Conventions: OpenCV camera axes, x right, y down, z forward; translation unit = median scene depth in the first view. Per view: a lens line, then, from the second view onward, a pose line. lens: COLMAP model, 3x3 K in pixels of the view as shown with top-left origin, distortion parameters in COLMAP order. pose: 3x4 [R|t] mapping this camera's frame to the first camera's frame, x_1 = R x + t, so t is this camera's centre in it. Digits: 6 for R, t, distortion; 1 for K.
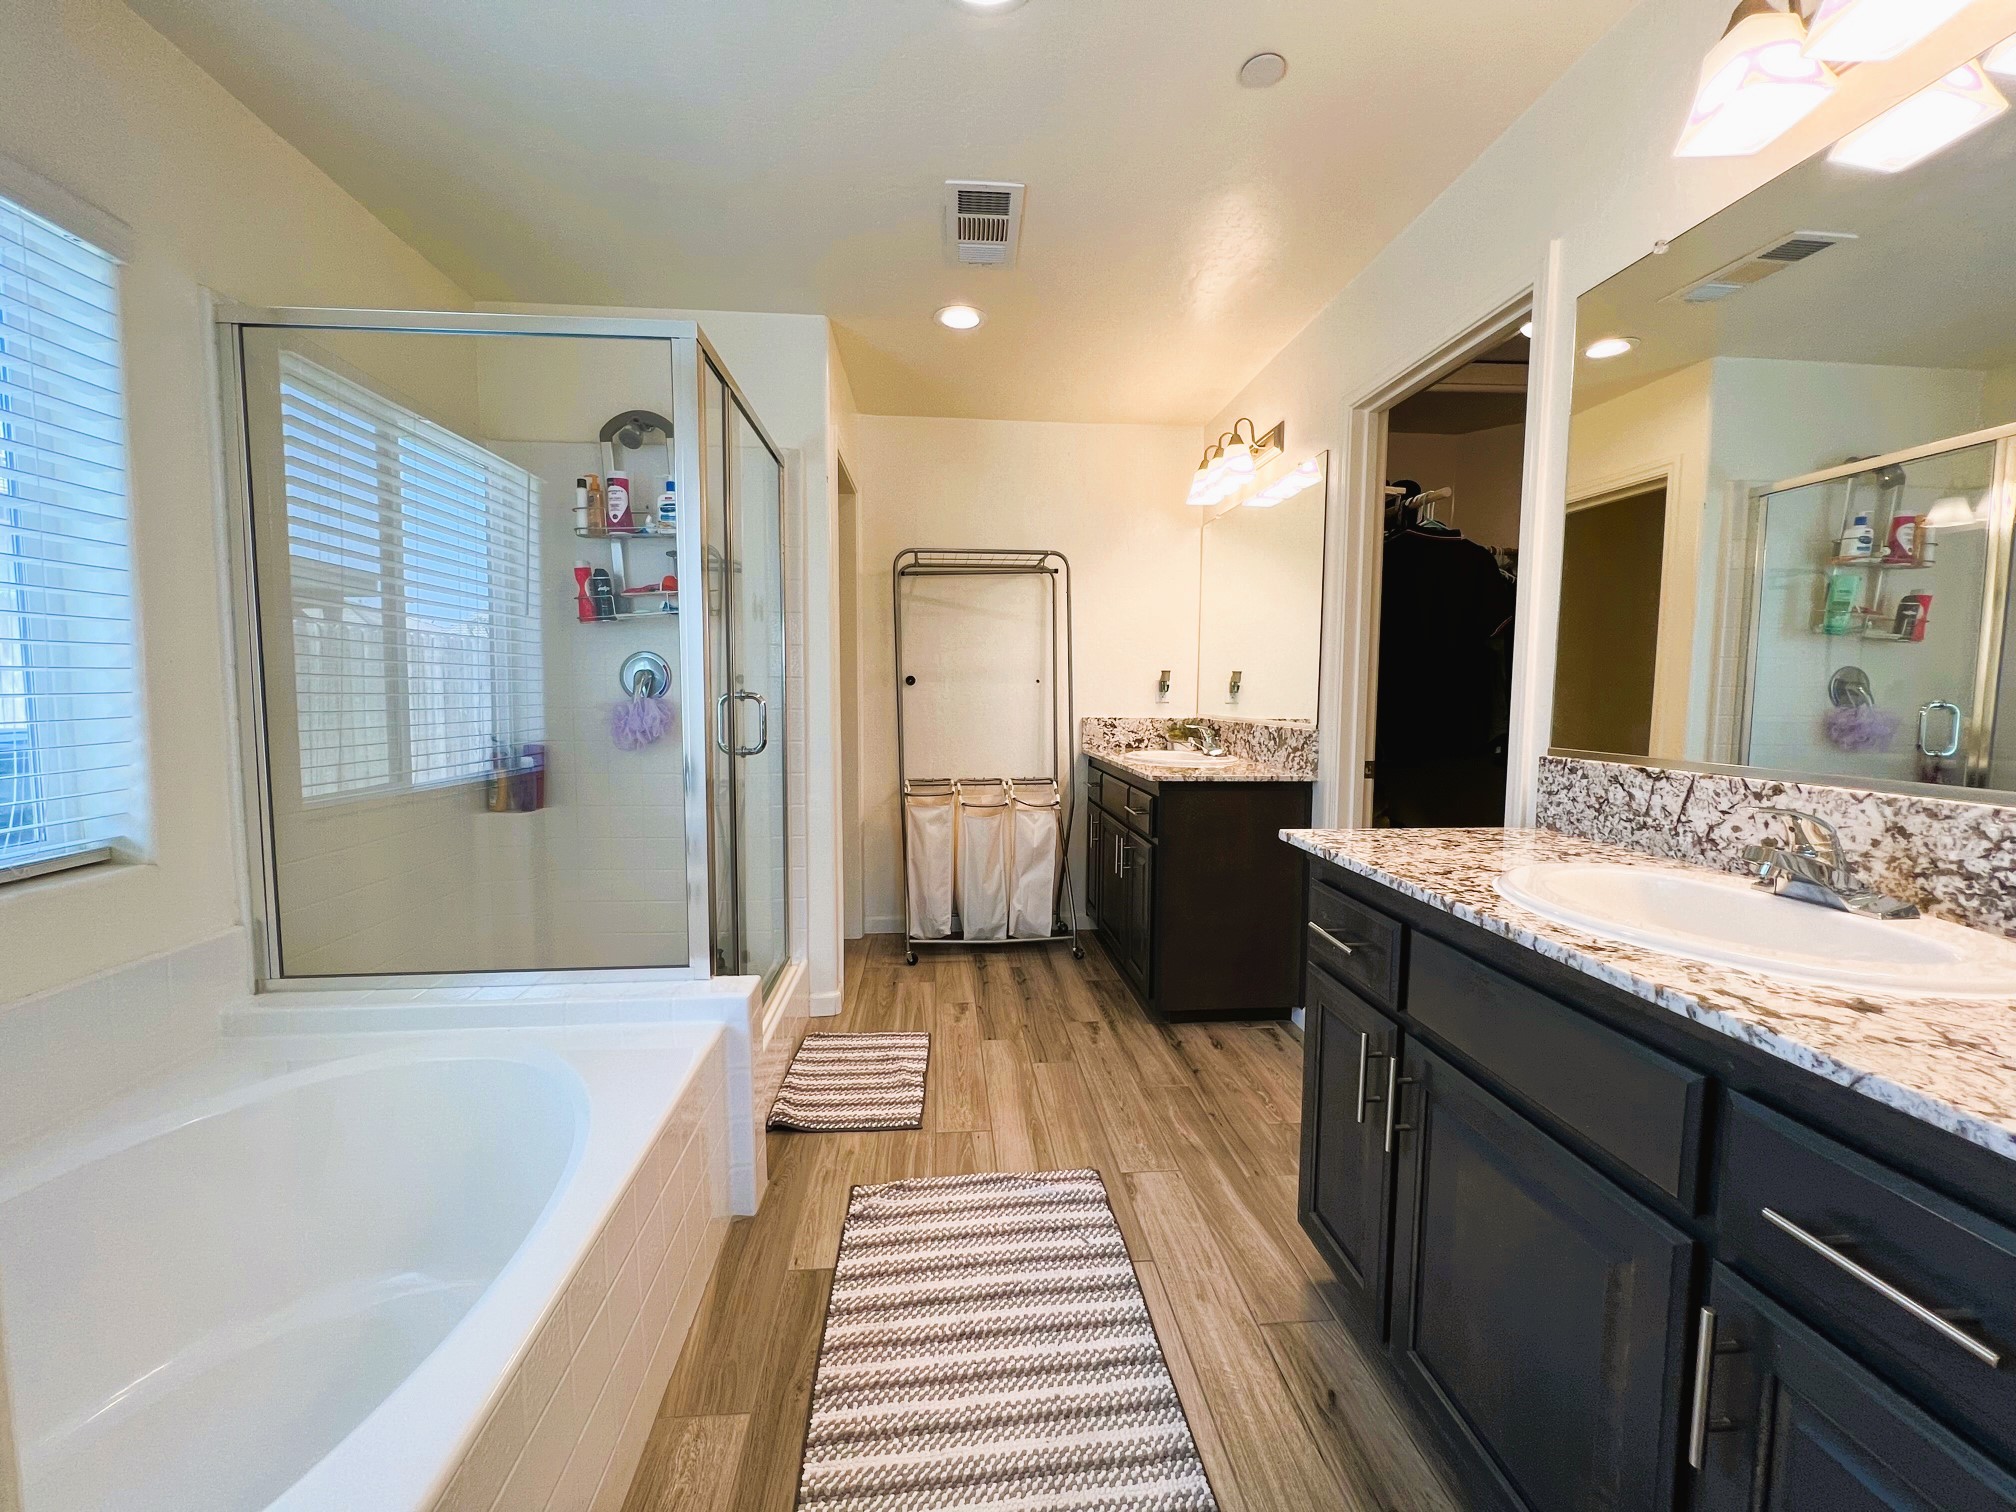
lens RADIAL K [[804.7, 0, 1008.0], [0, 804.7, 756.0], [0, 0, 1]] dist [-0.000663, -0.000019]
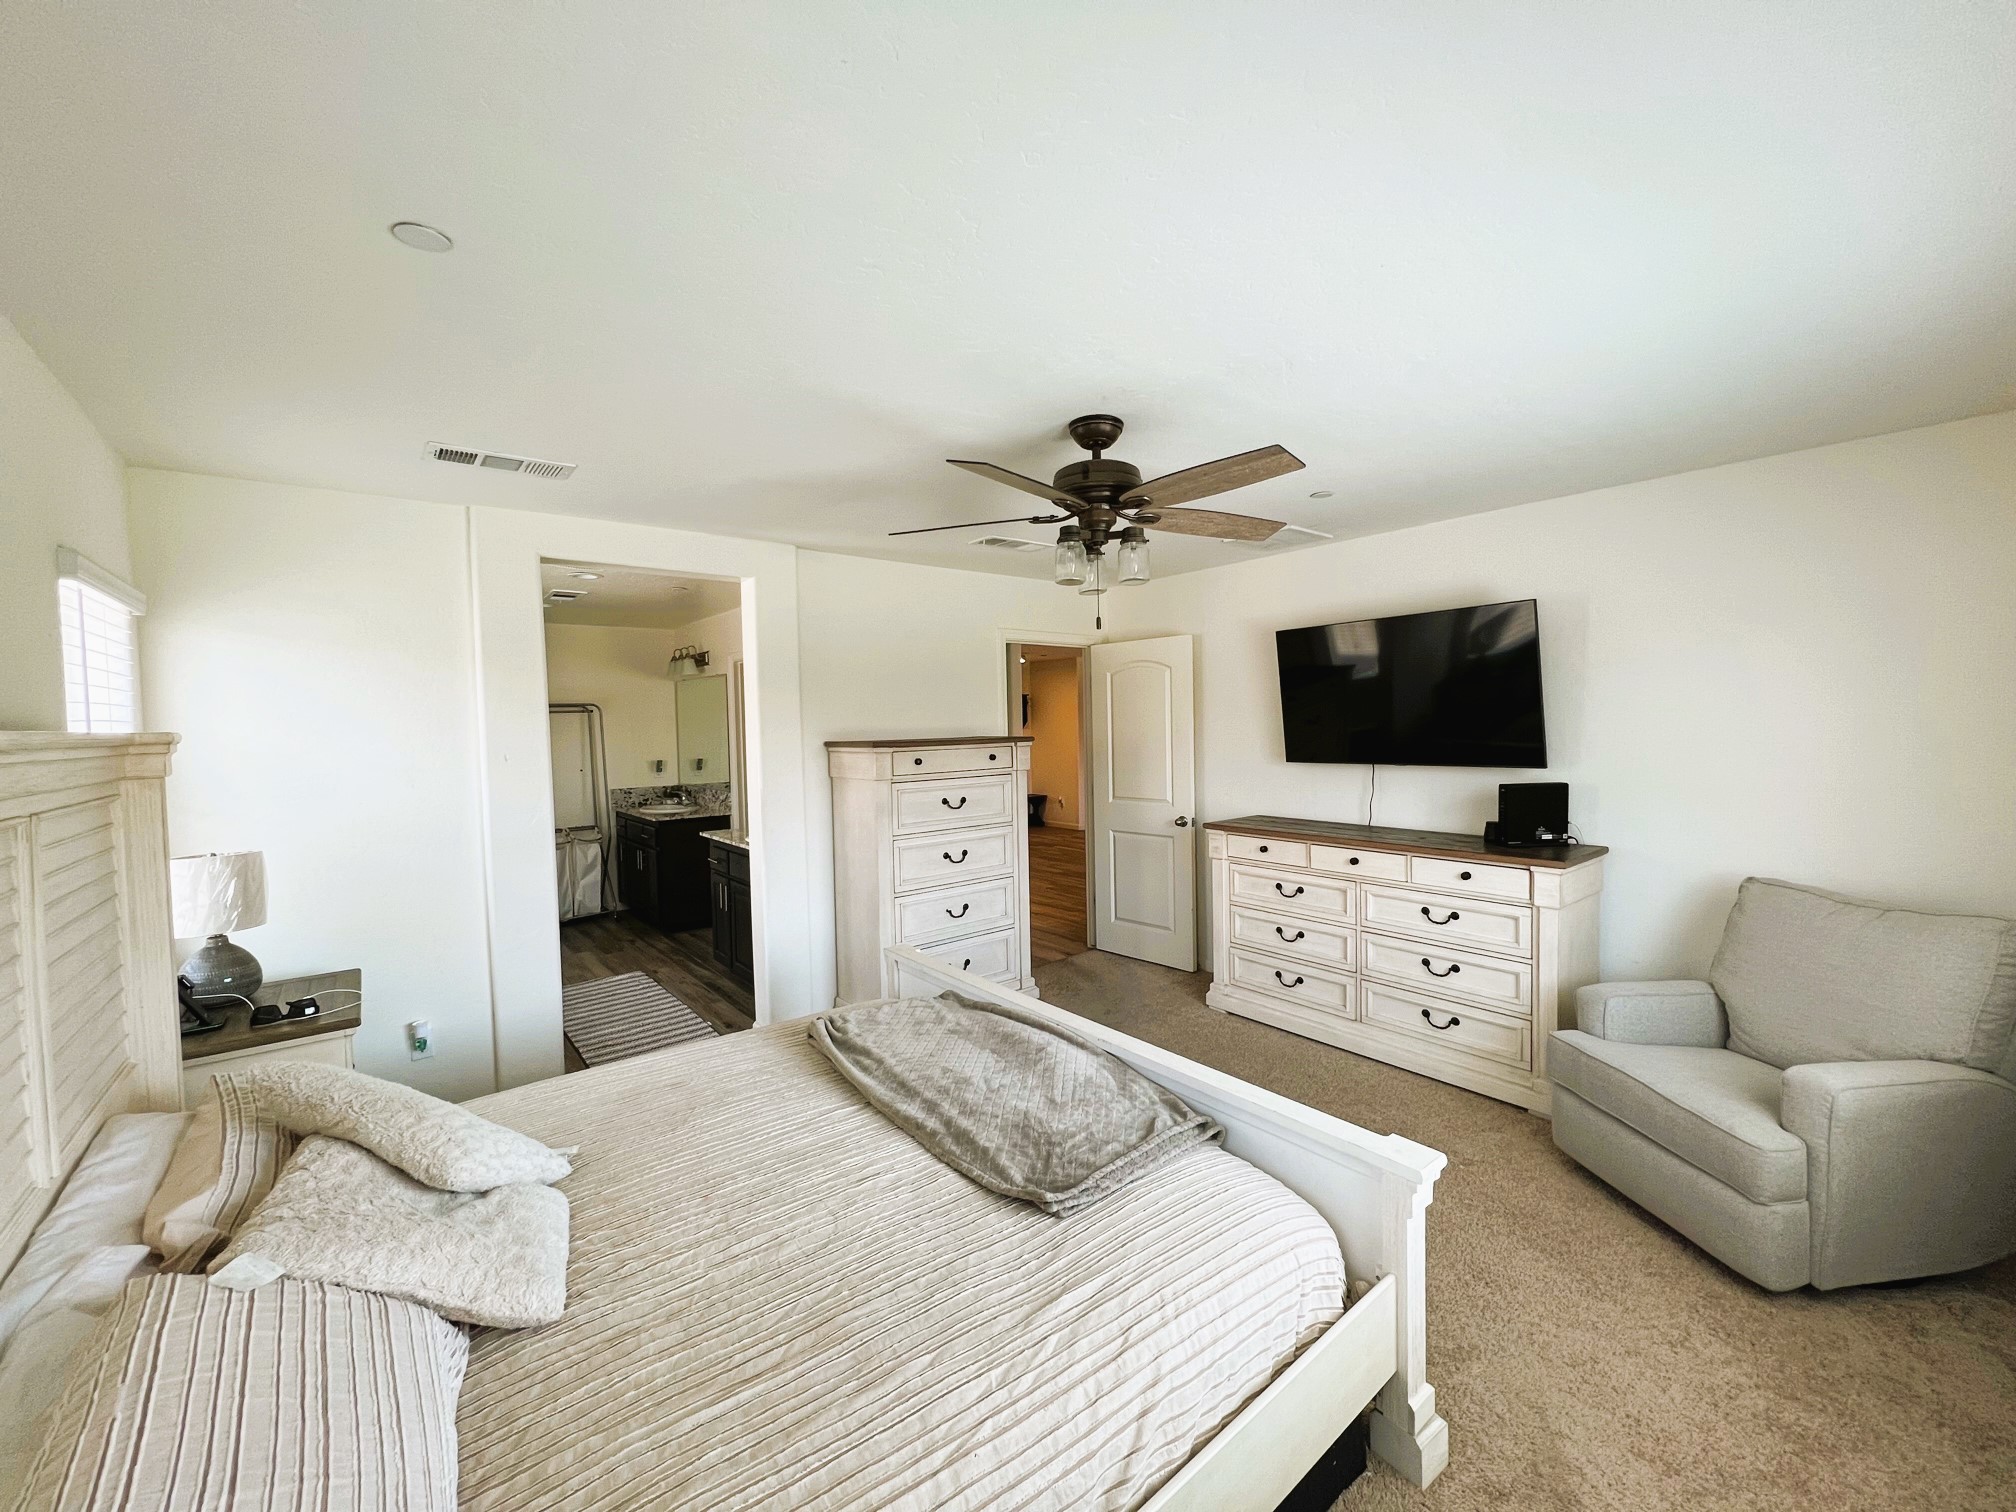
lens RADIAL K [[804.7, 0, 1008.0], [0, 804.7, 756.0], [0, 0, 1]] dist [-0.000663, -0.000019]
pose [[0.827191, -0.046526, 0.559991, -0.192296], [0.070528, 0.997282, -0.021323, -0.024561], [-0.557477, 0.057133, 0.828224, -1.073298]]
